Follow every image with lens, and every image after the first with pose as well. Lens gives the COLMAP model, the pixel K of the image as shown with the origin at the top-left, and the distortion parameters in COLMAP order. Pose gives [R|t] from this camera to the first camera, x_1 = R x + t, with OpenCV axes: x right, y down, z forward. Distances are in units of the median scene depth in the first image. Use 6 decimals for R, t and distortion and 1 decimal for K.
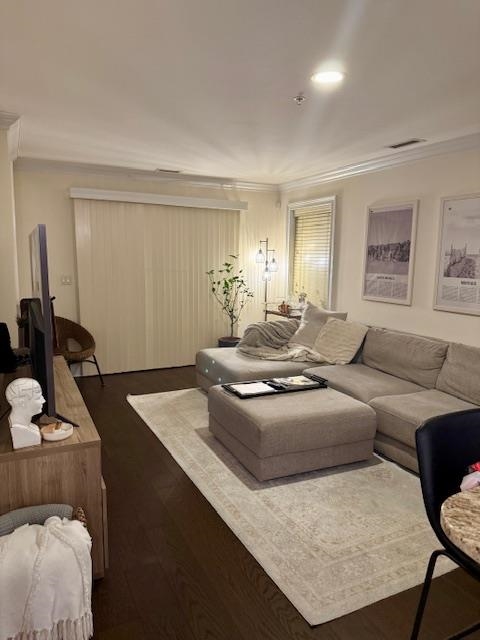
lens RADIAL K [[455.8, 0, 232.7], [0, 455.8, 319.6], [0, 0, 1]] dist [0.054680, -0.077617]
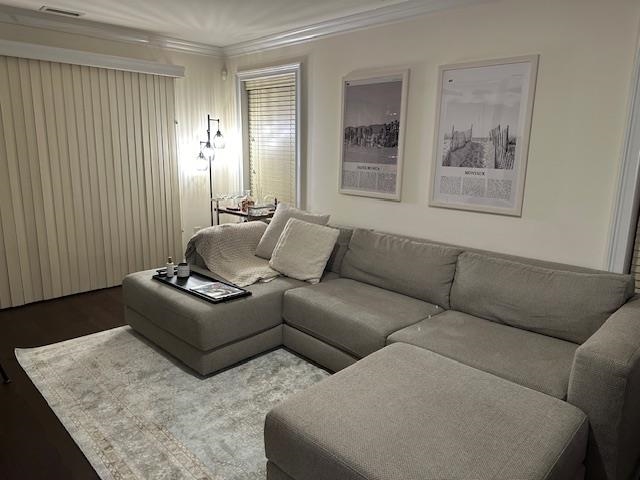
lens RADIAL K [[455.8, 0, 317.3], [0, 455.8, 241.9], [0, 0, 1]] dist [0.054680, -0.077617]
pose [[0.948733, -0.062266, 0.309884, -0.014776], [0.038537, 0.995877, 0.082119, -0.029084], [-0.313720, -0.065967, 0.947221, 0.248476]]
